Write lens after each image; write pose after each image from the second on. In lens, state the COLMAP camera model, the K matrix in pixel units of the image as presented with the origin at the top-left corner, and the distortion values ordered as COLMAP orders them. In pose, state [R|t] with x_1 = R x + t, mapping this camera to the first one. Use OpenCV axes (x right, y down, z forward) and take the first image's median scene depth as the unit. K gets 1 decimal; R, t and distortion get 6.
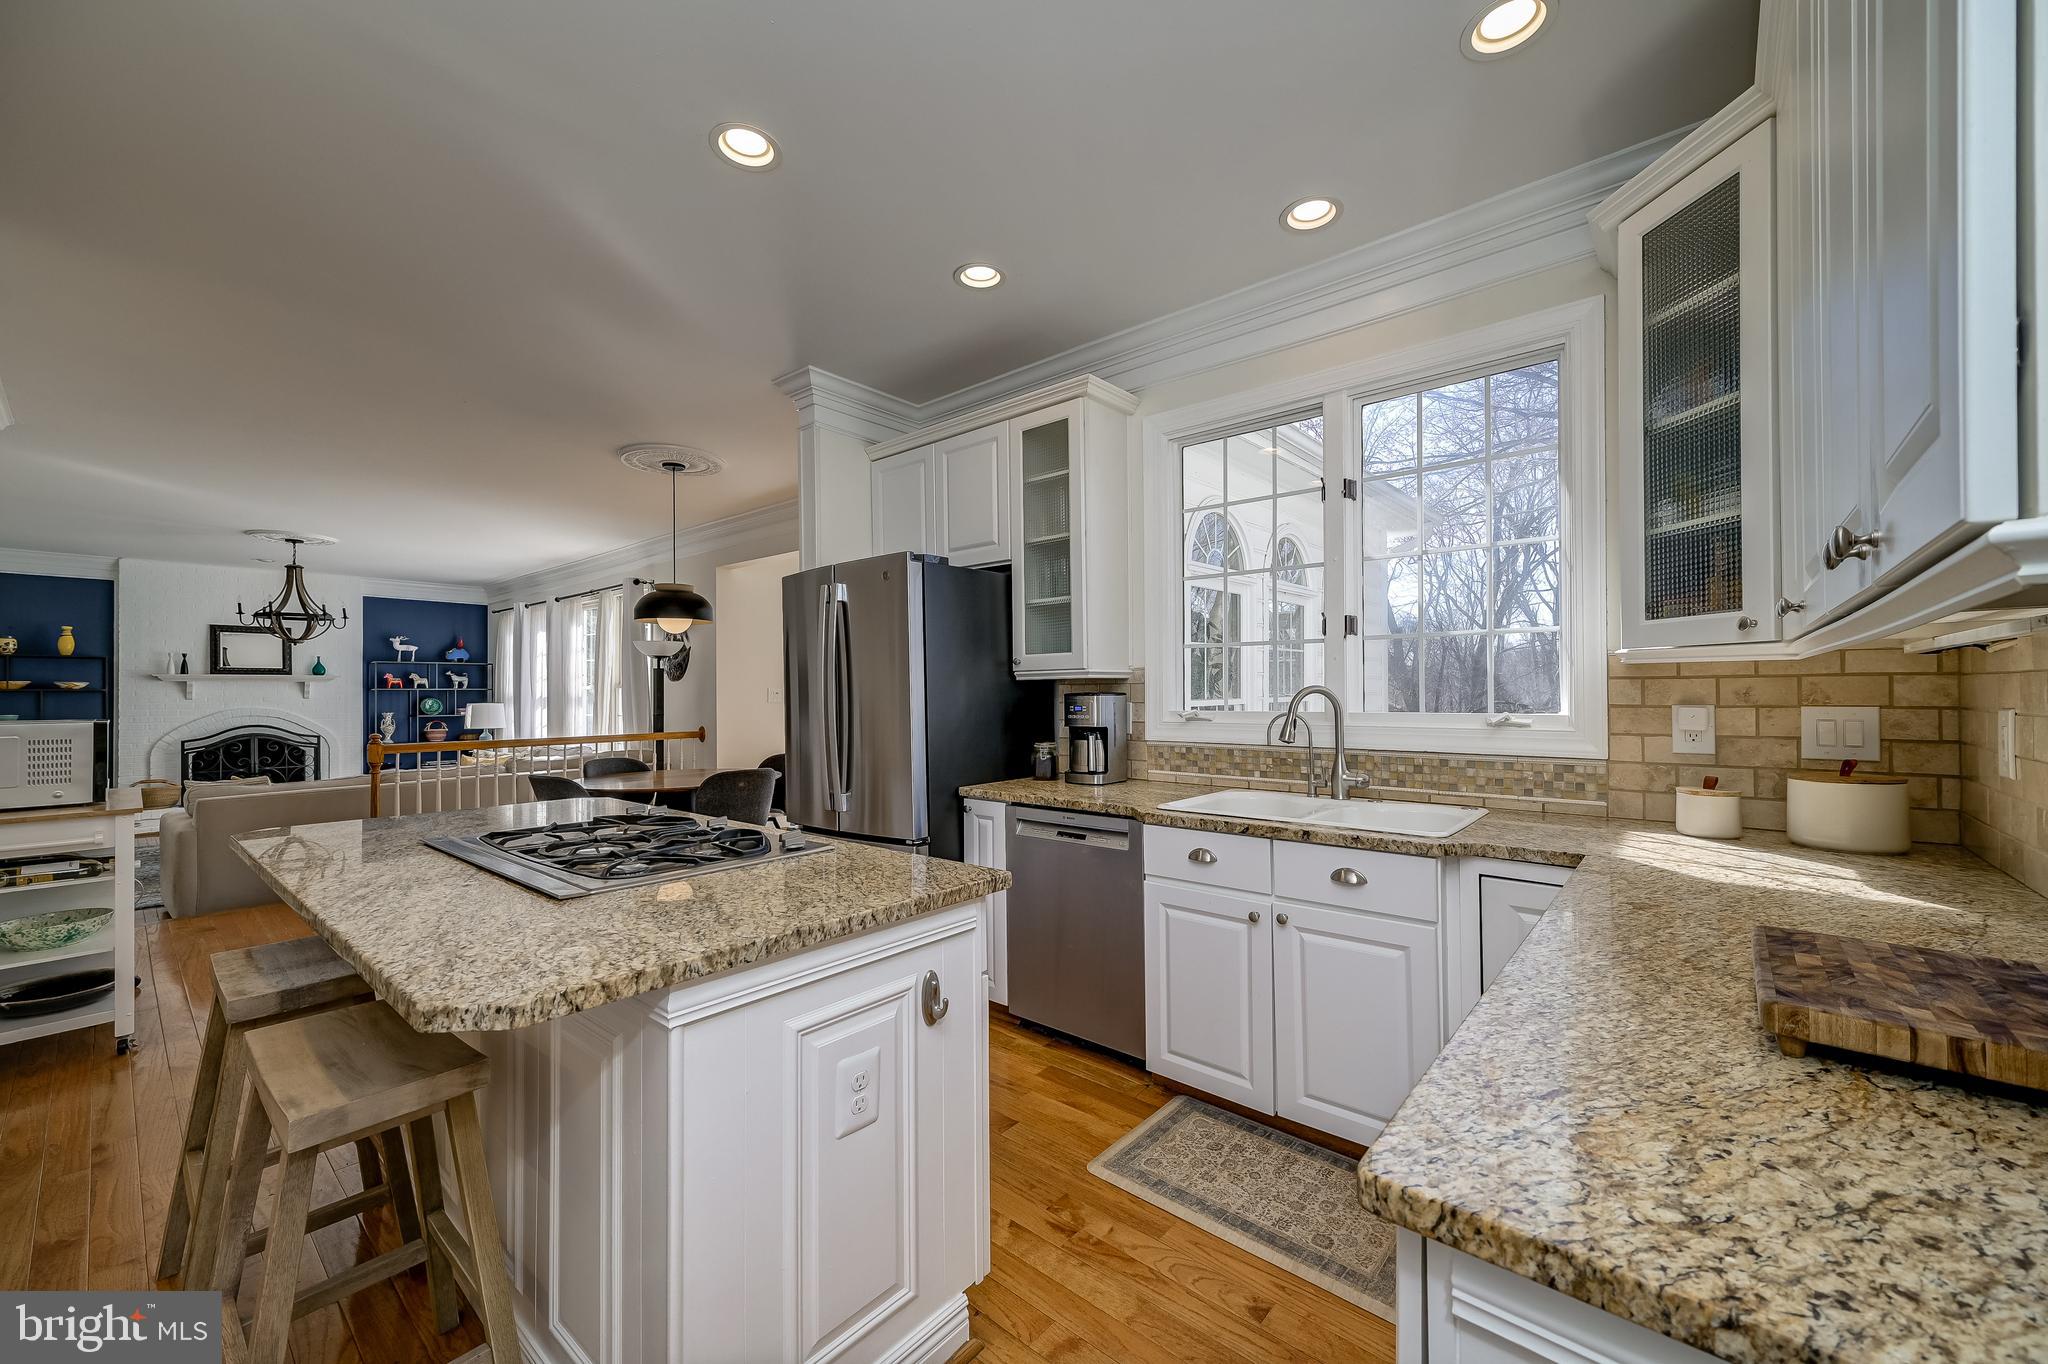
lens RADIAL K [[806.8, 0, 1011.8], [0, 806.8, 683.9], [0, 0, 1]] dist [0.010661, 0.000343]
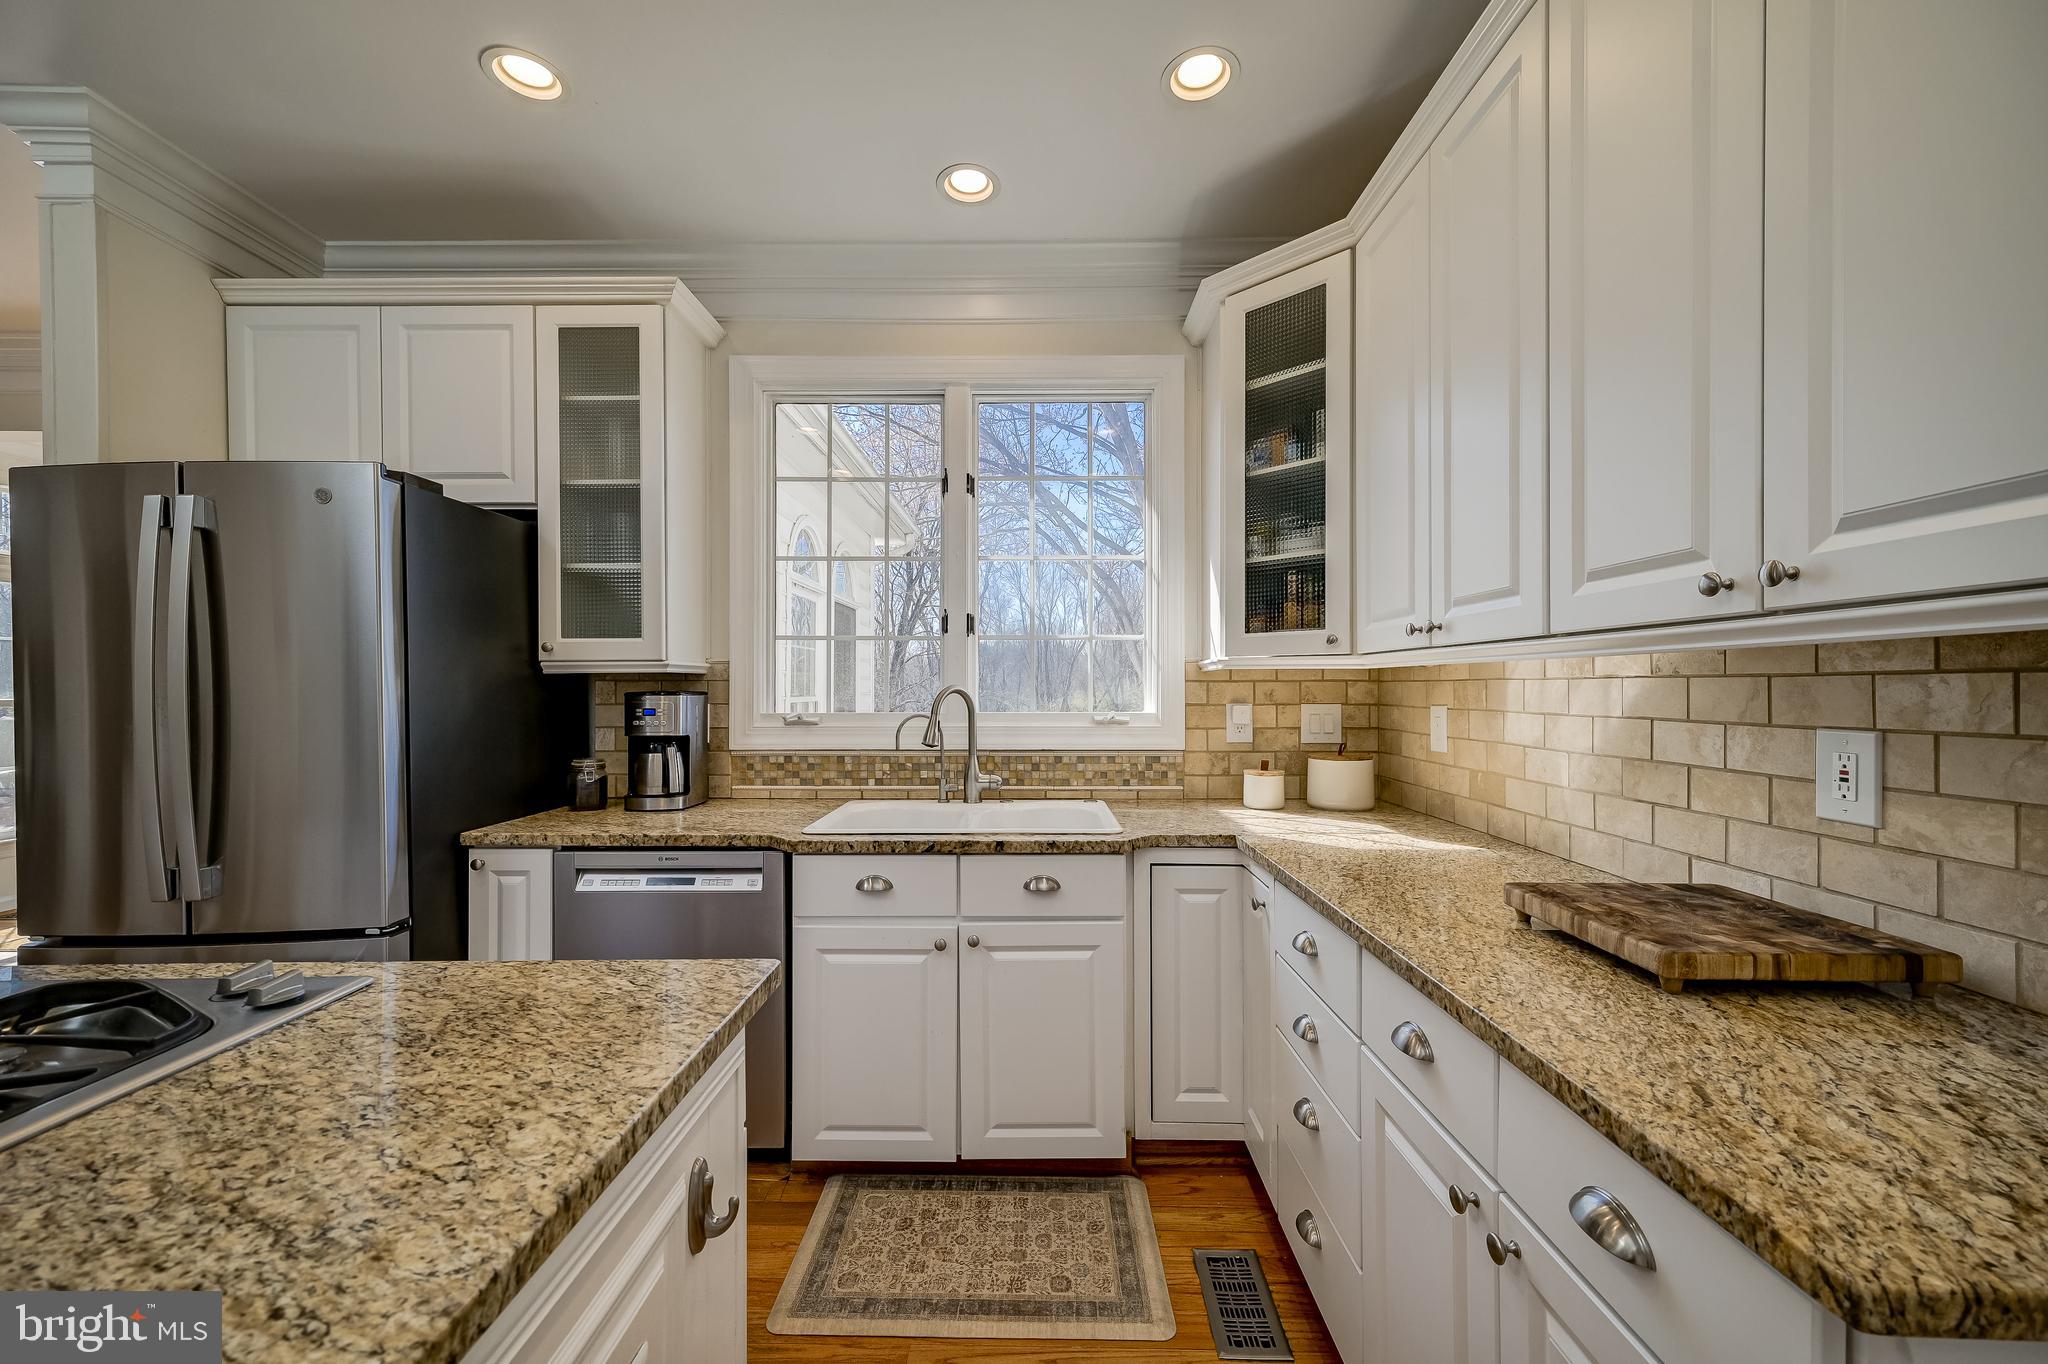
lens RADIAL K [[806.8, 0, 1029.8], [0, 806.8, 684.6], [0, 0, 1]] dist [0.010661, 0.000343]
pose [[0.755206, 0.010076, 0.655410, -0.207585], [-0.010965, 0.999936, -0.002738, 0.003563], [-0.655396, -0.005119, 0.755268, 0.262107]]
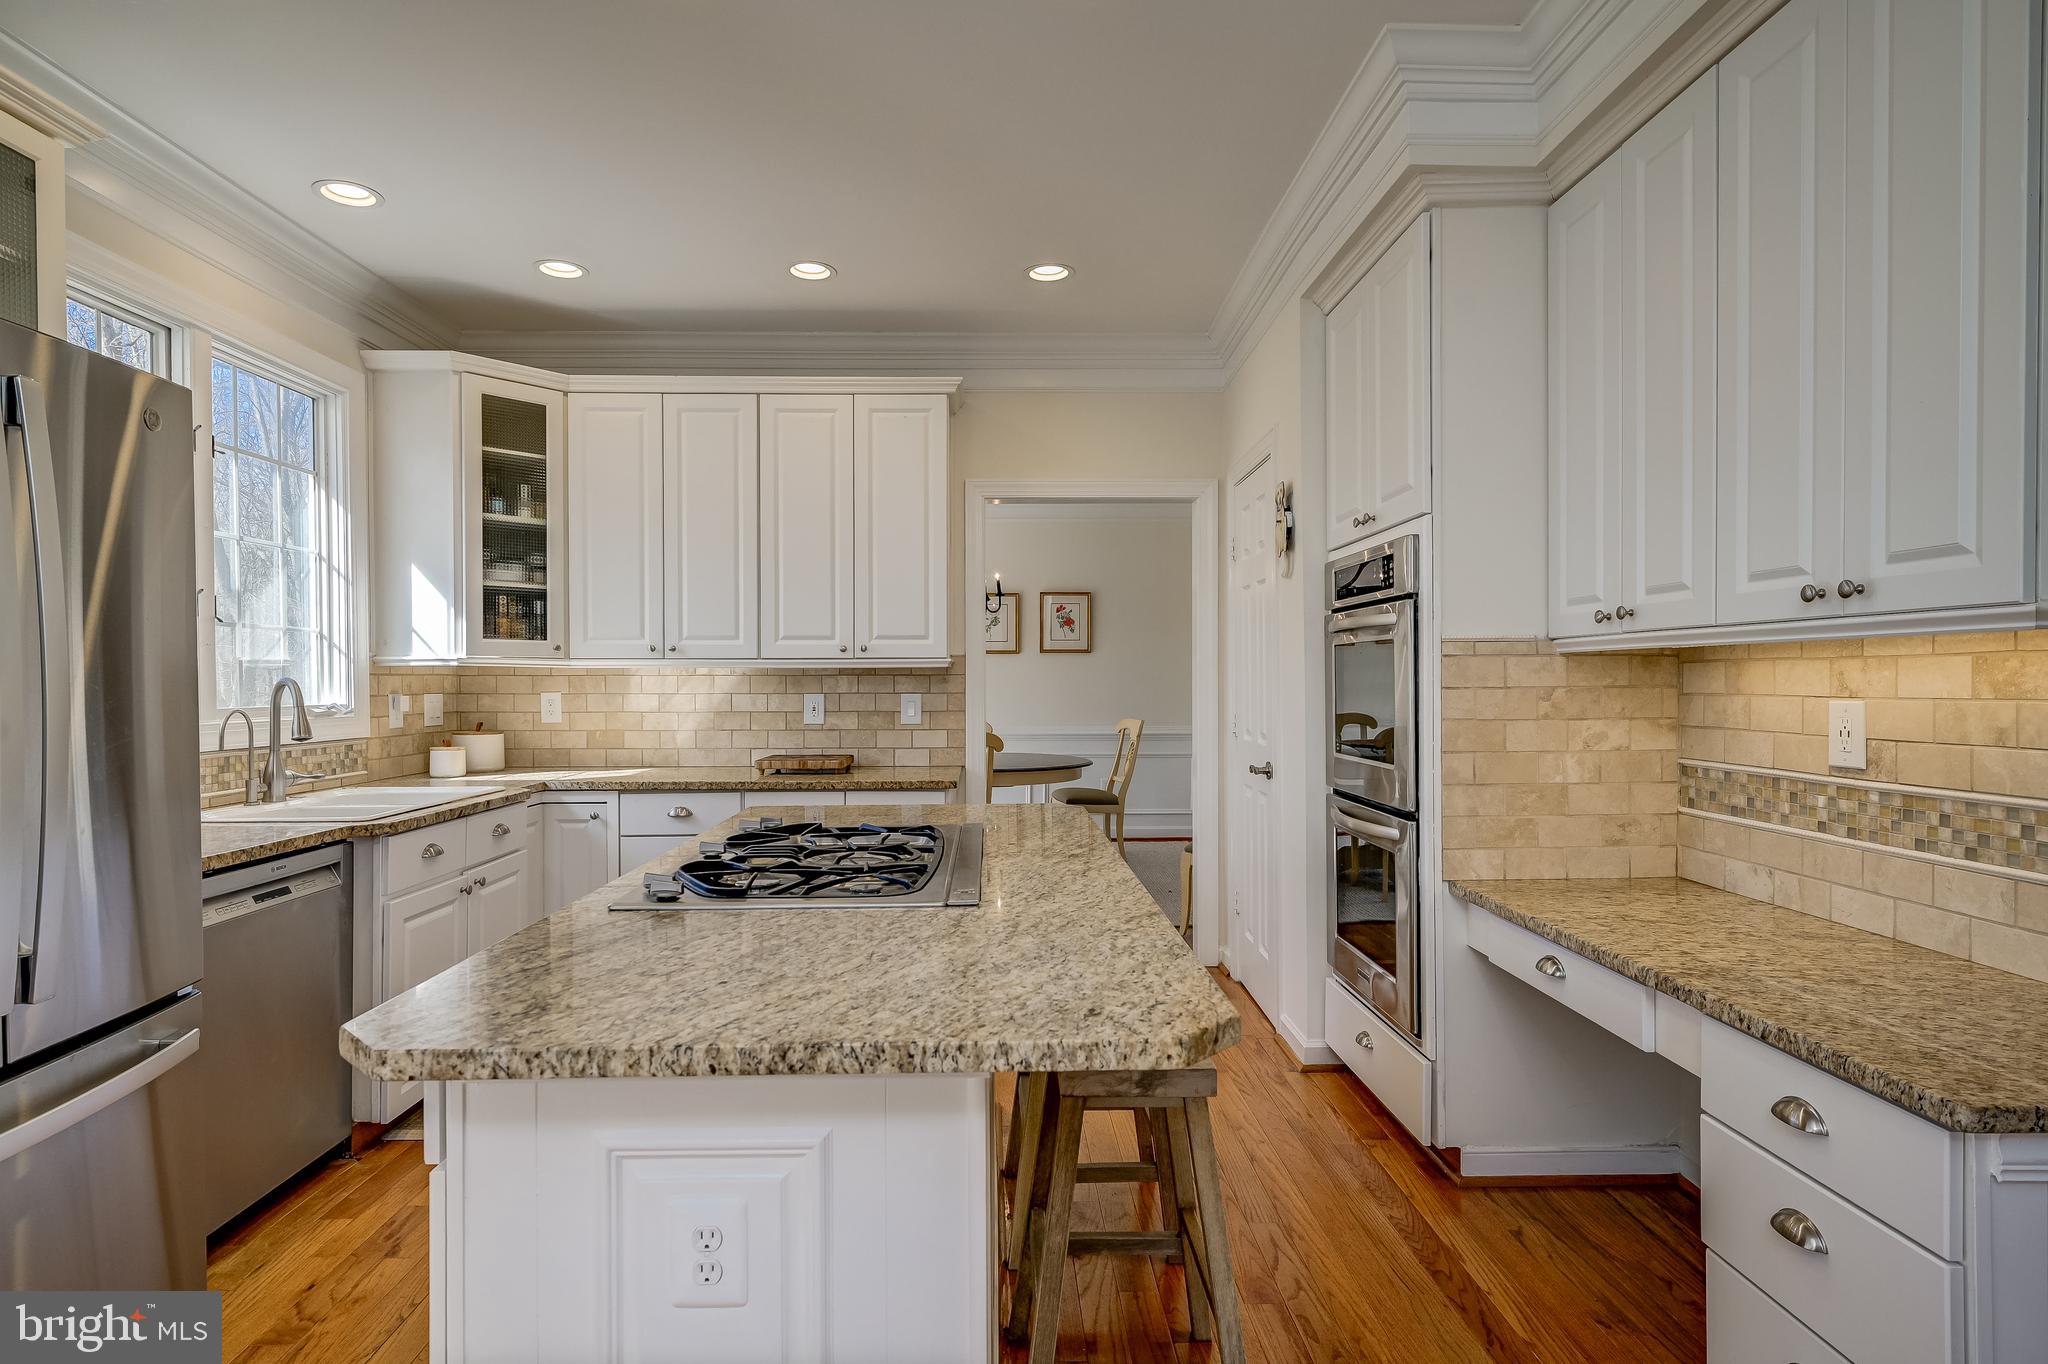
lens RADIAL K [[1054.7, 0, 1027.0], [0, 1054.7, 687.6], [0, 0, 1]] dist [0.002624, 0.000120]
pose [[-0.687373, 0.006285, 0.726277, -1.220027], [0.003124, 0.999979, -0.005697, 0.026847], [-0.726298, -0.001647, -0.687378, 1.403363]]
